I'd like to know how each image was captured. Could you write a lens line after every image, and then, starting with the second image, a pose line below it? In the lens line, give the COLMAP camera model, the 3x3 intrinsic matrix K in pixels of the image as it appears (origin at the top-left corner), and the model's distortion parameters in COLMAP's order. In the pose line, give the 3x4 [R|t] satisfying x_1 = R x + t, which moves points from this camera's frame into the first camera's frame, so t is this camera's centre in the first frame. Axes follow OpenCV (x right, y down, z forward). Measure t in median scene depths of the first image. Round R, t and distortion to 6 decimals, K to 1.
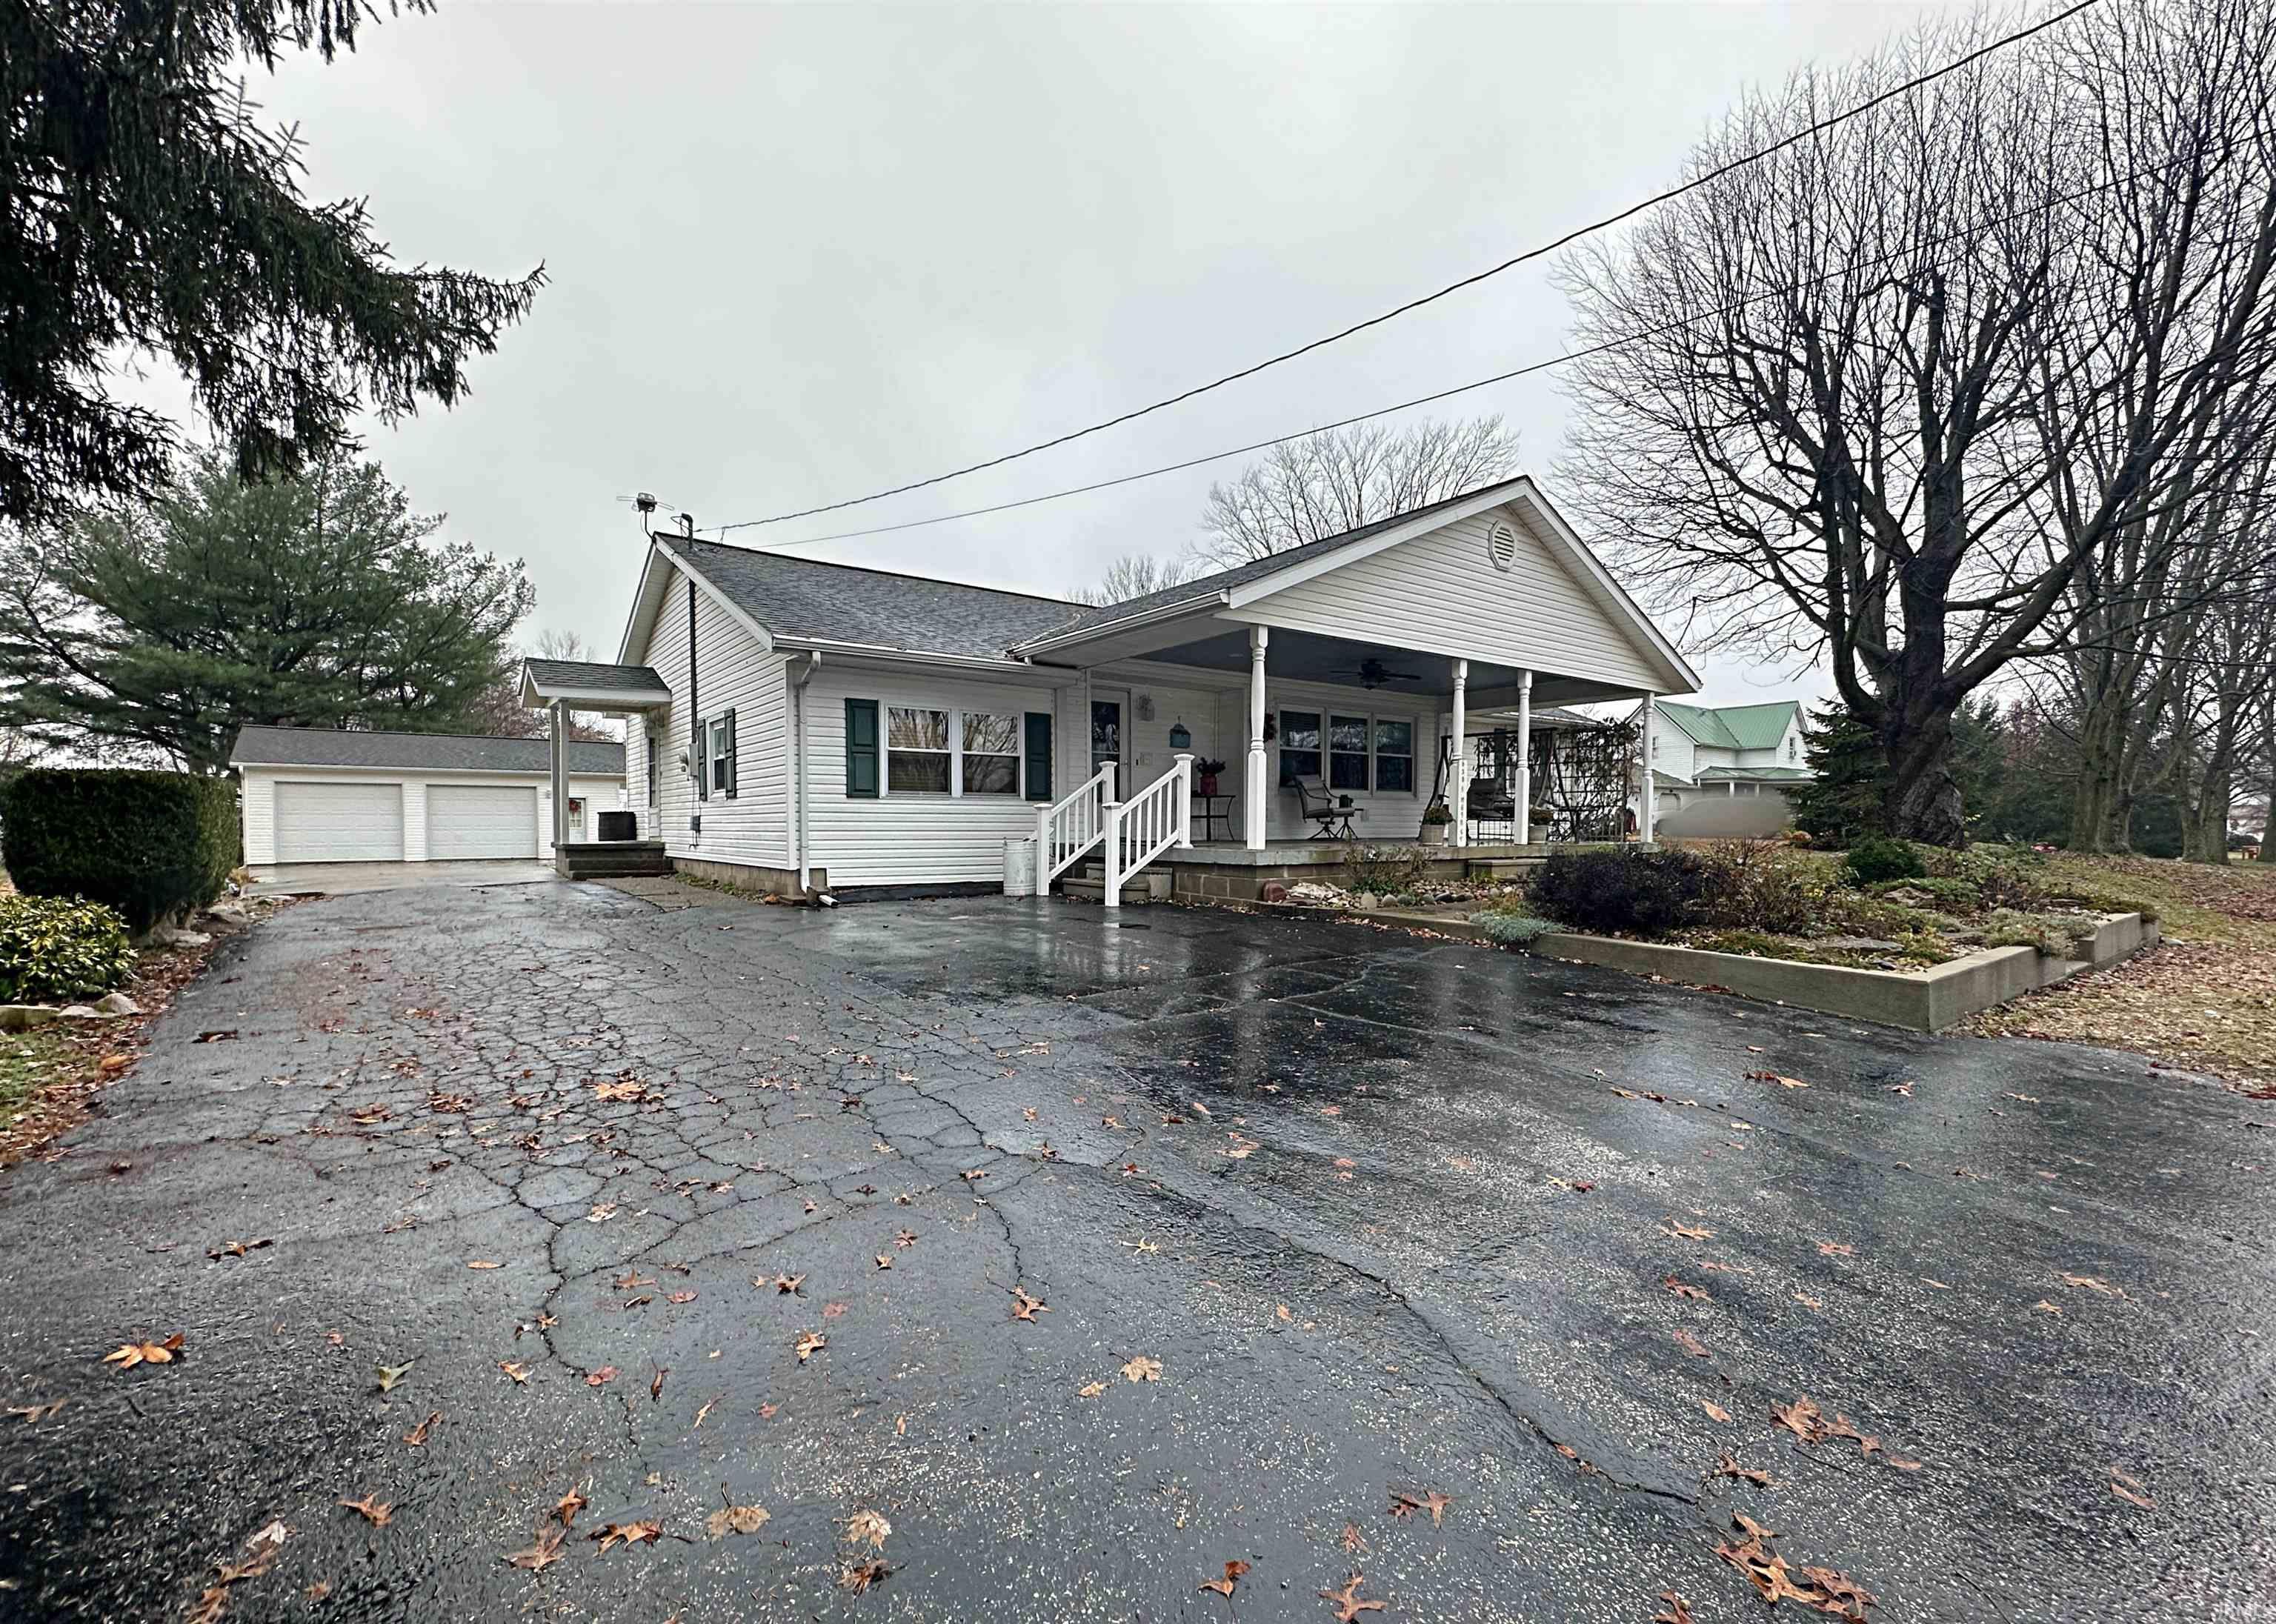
lens RADIAL K [[999.2, 0, 1134.9], [0, 999.2, 859.8], [0, 0, 1]] dist [-0.000808, -0.000052]
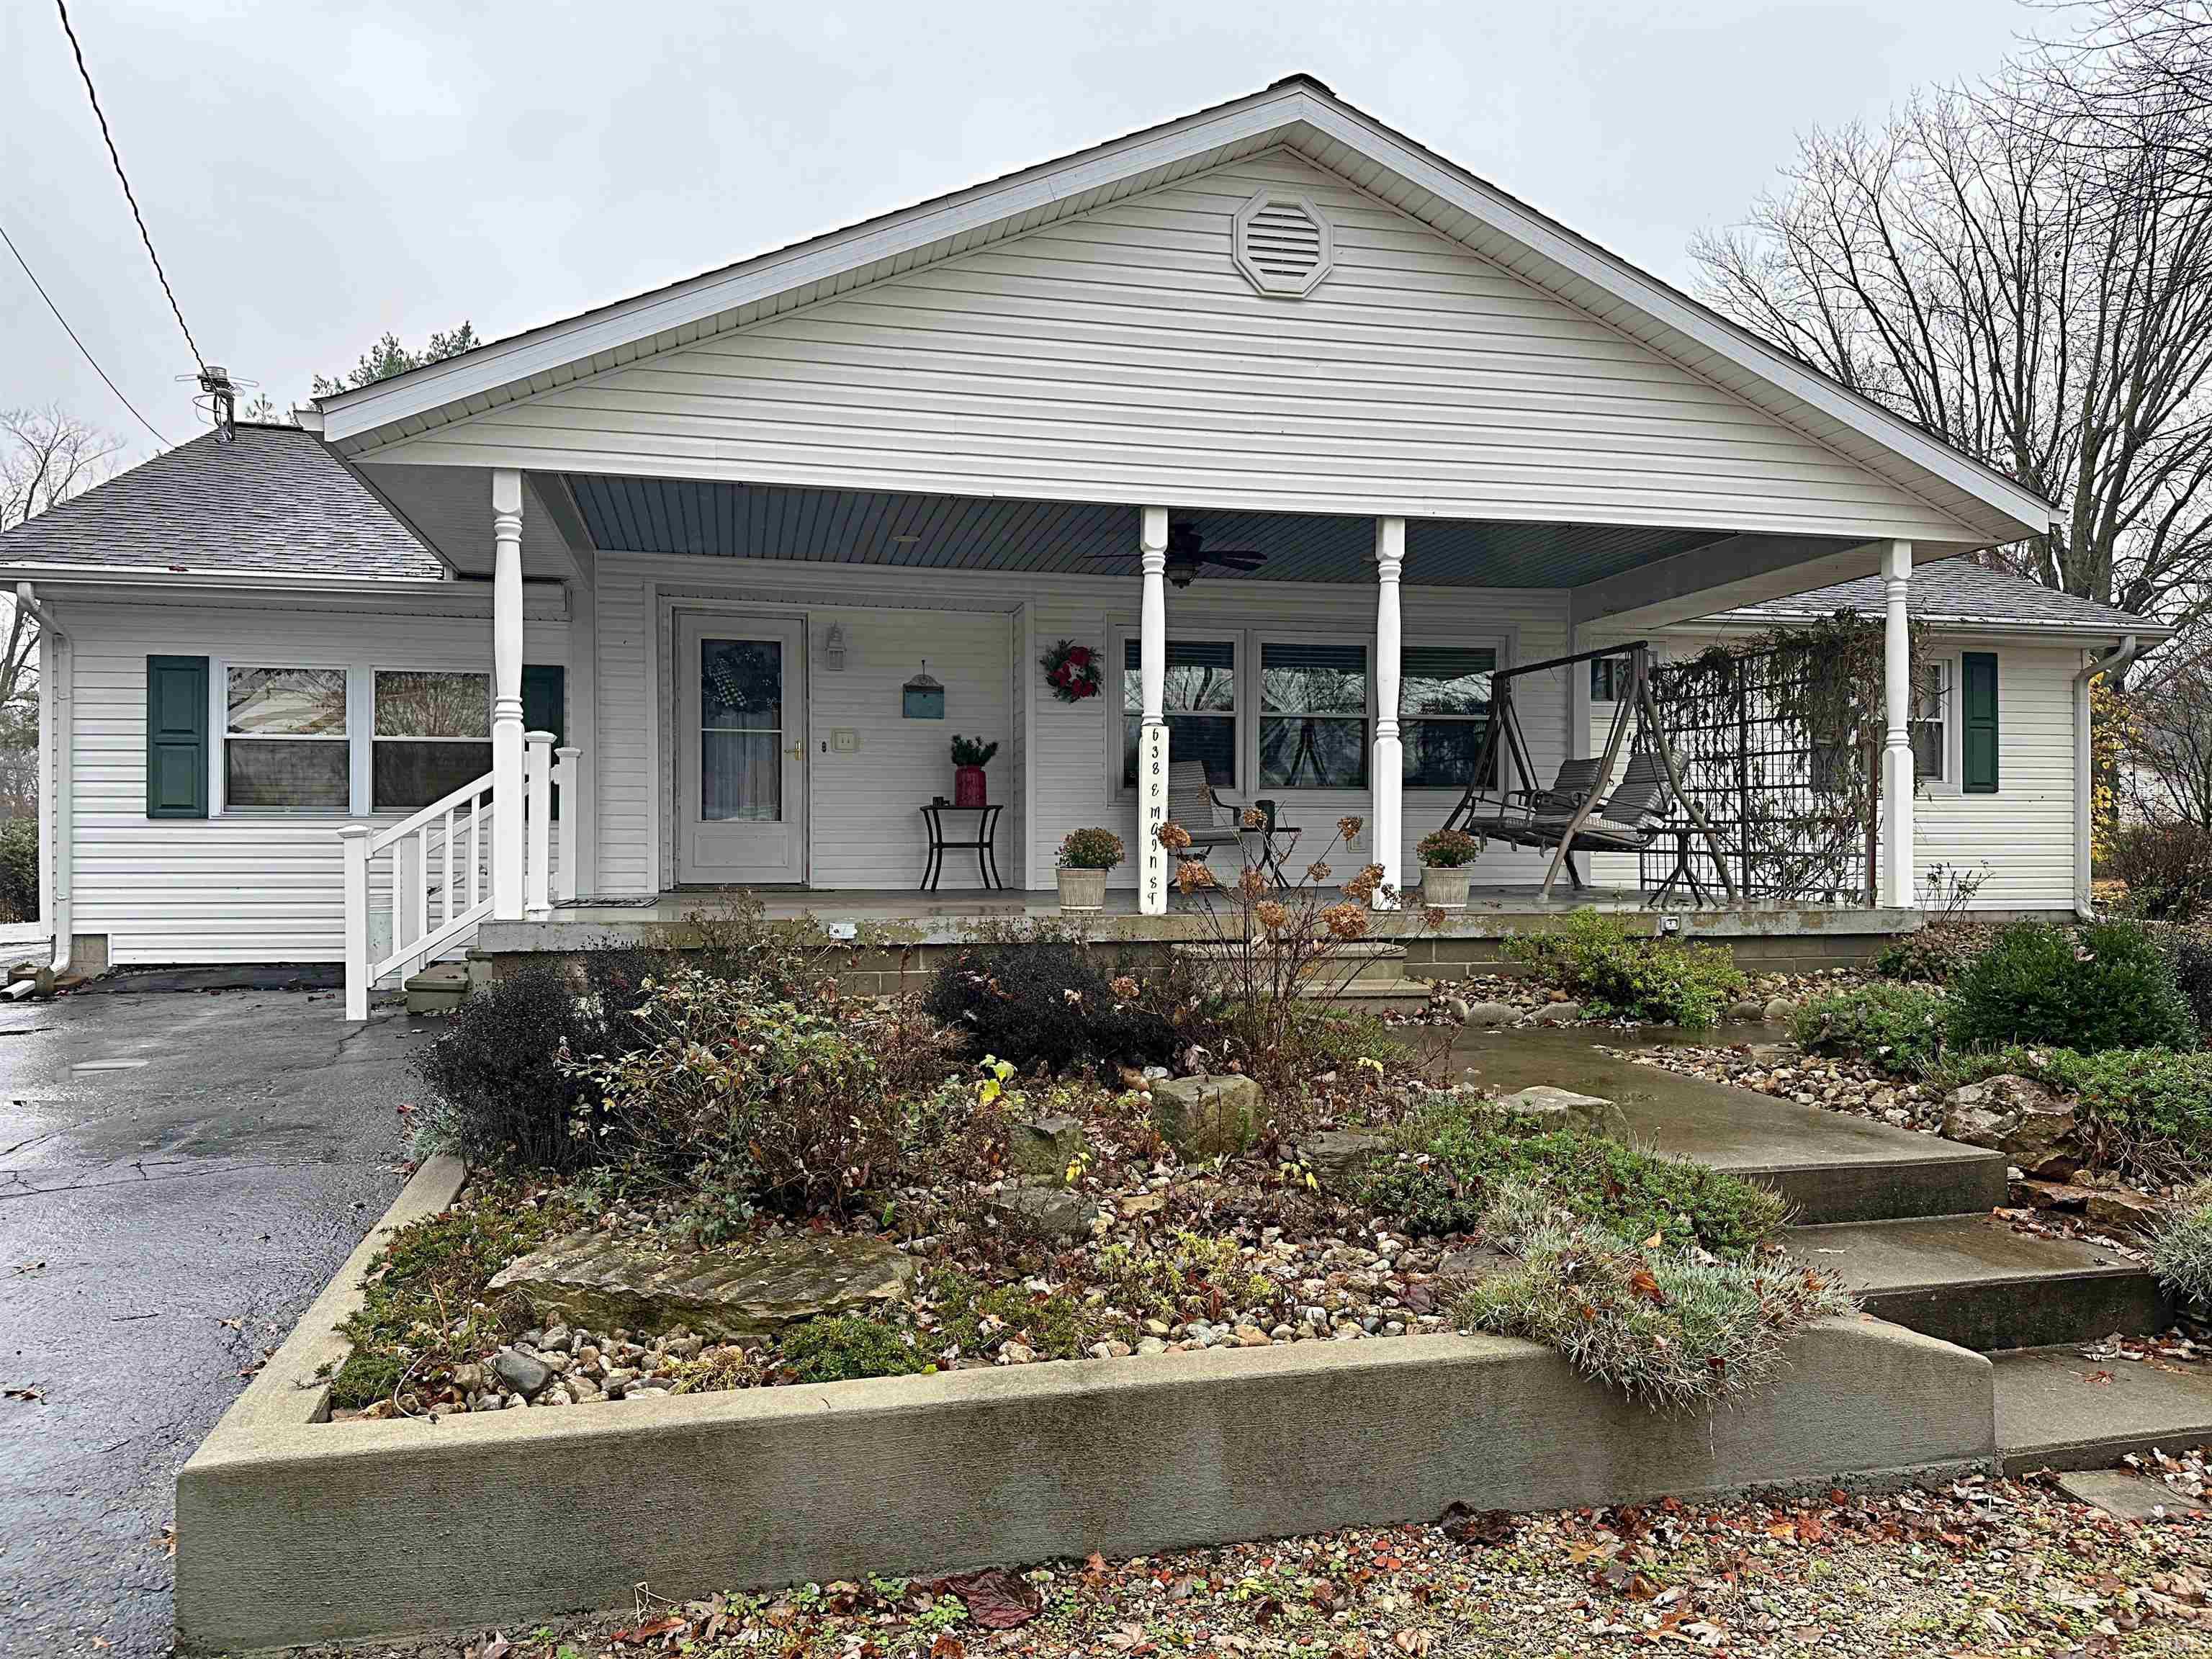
lens RADIAL K [[1581.4, 0, 1094.1], [0, 1581.4, 847.6], [0, 0, 1]] dist [0.061298, -0.042998]
pose [[0.911998, -0.000854, -0.410193, 0.619274], [-0.013579, 0.999387, -0.032271, -0.020662], [0.409969, 0.035001, 0.911428, 0.341122]]
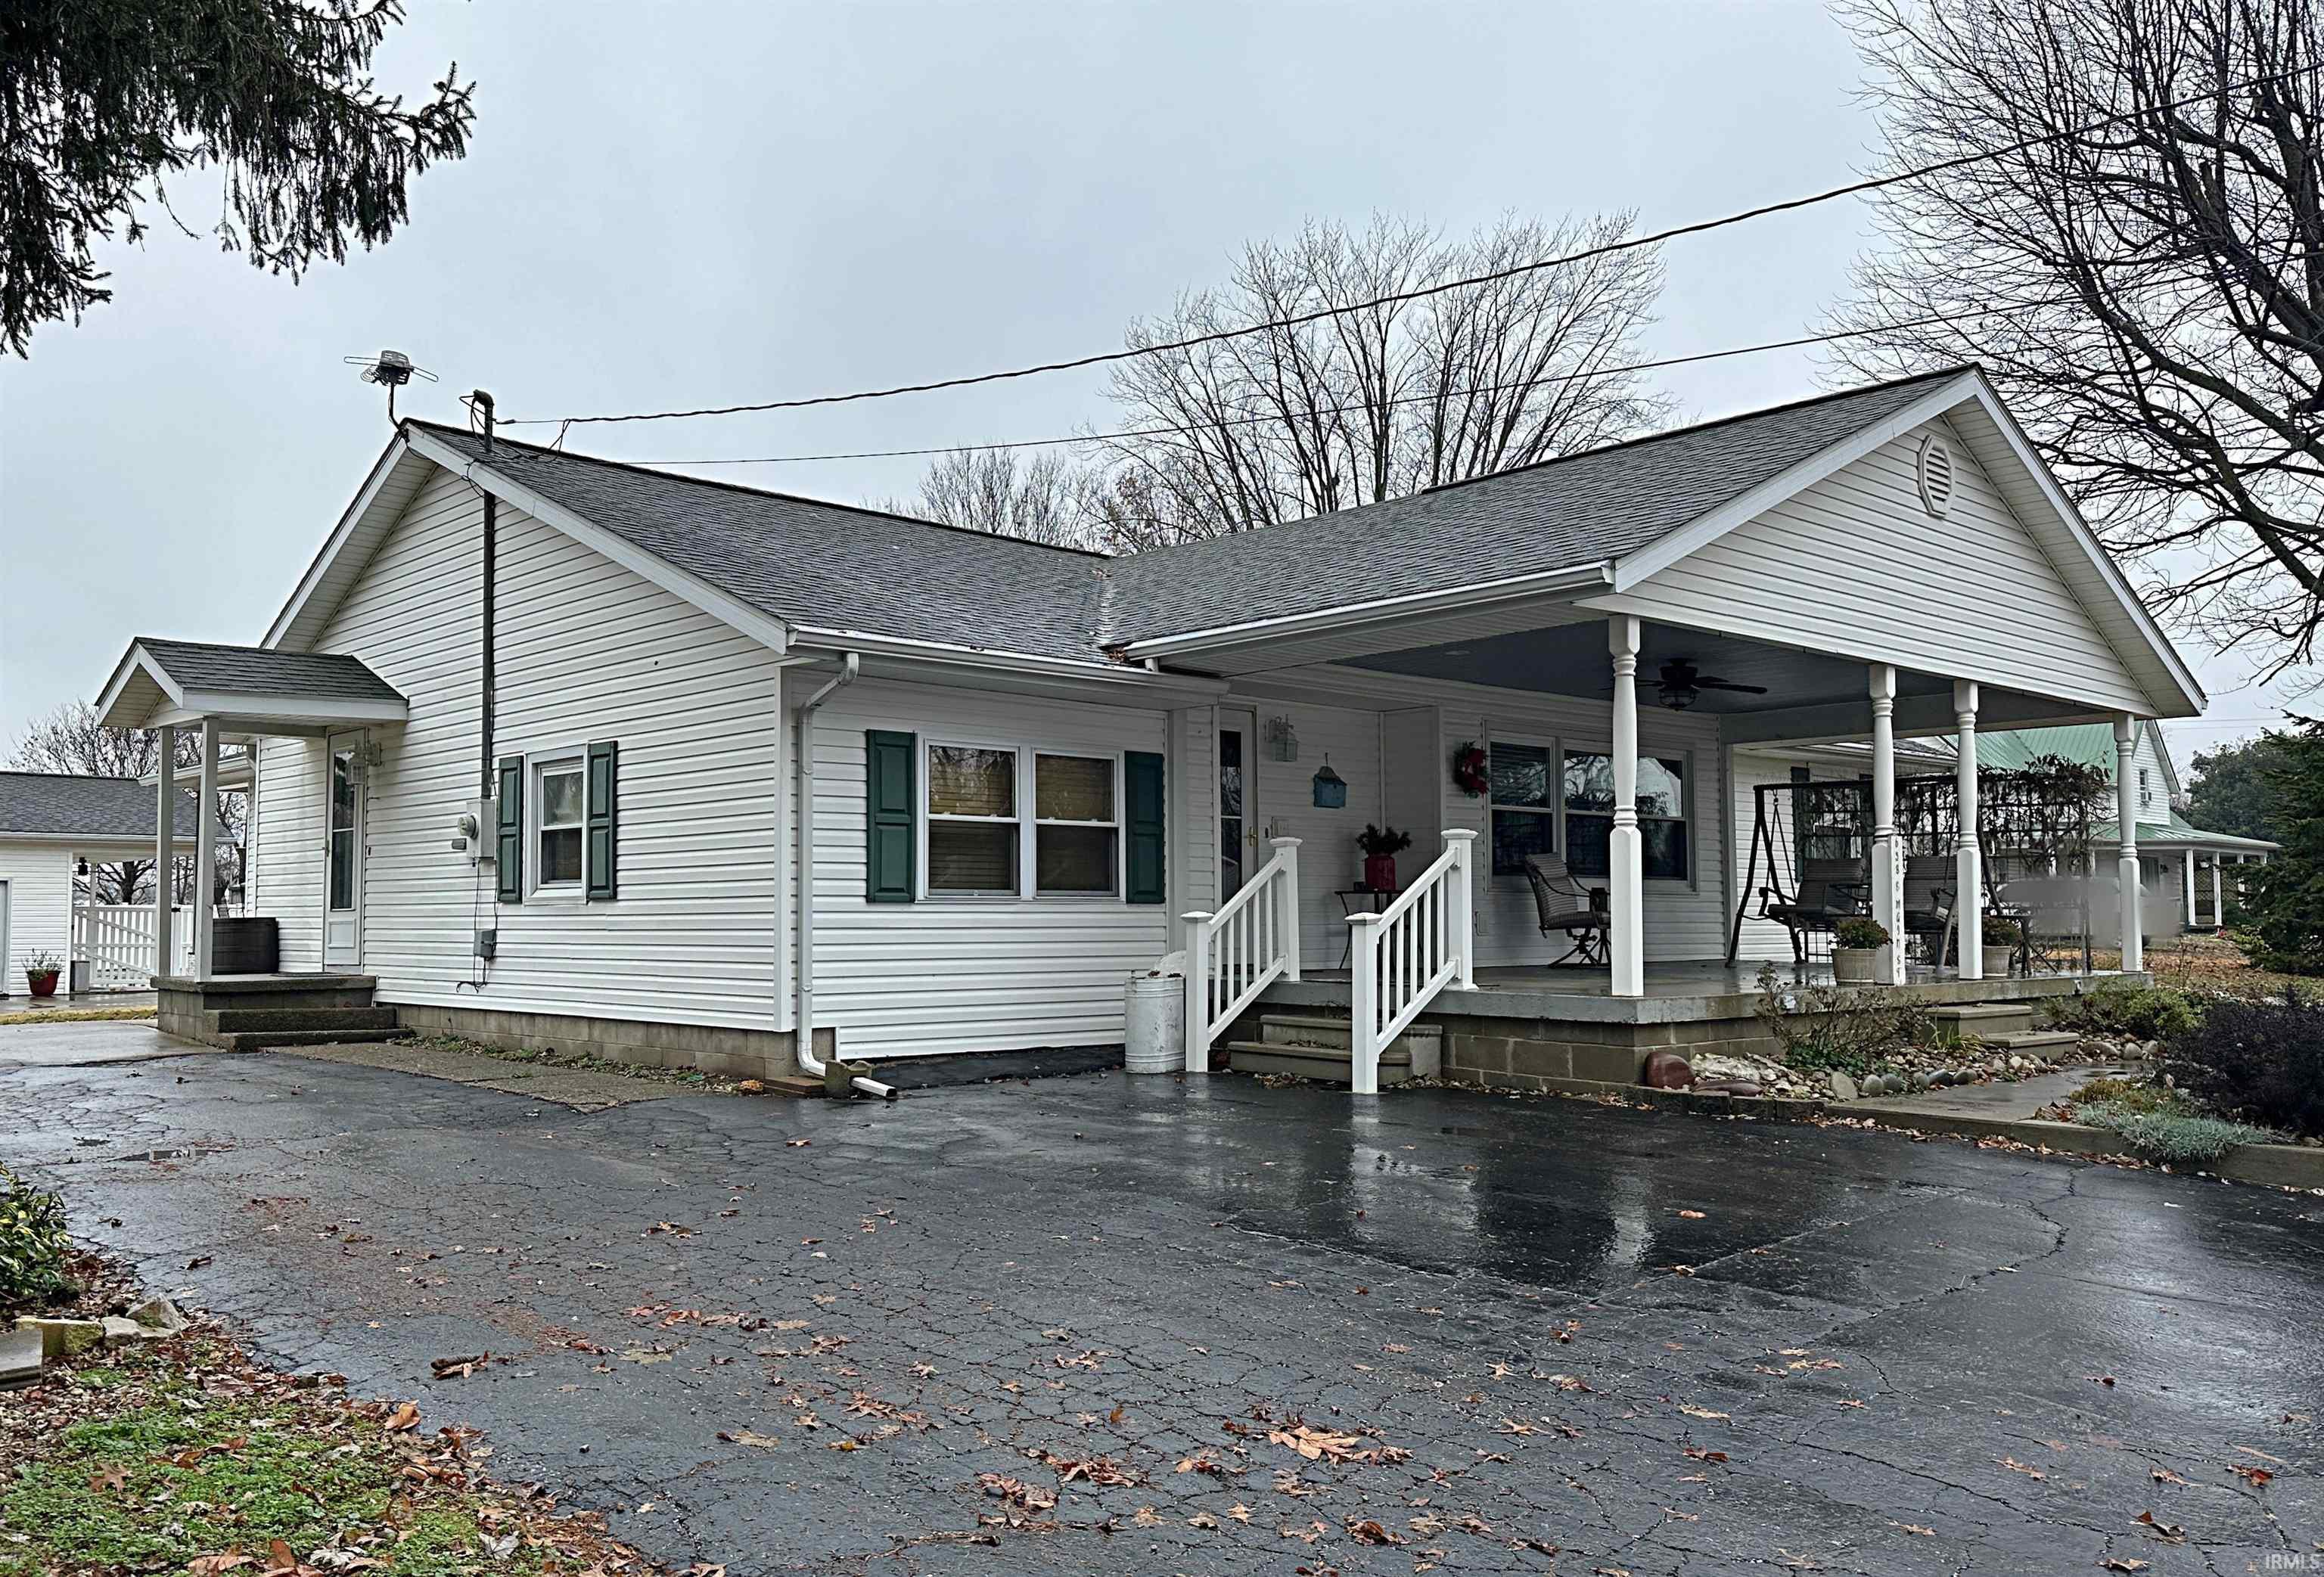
lens RADIAL K [[1836.5, 0, 1056.9], [0, 1836.5, 818.8], [0, 0, 1]] dist [0.062309, -0.064380]
pose [[0.997300, 0.002106, 0.073409, -0.249827], [0.004410, 0.996068, -0.088485, -0.016404], [-0.073307, 0.088570, 0.993369, -0.047813]]
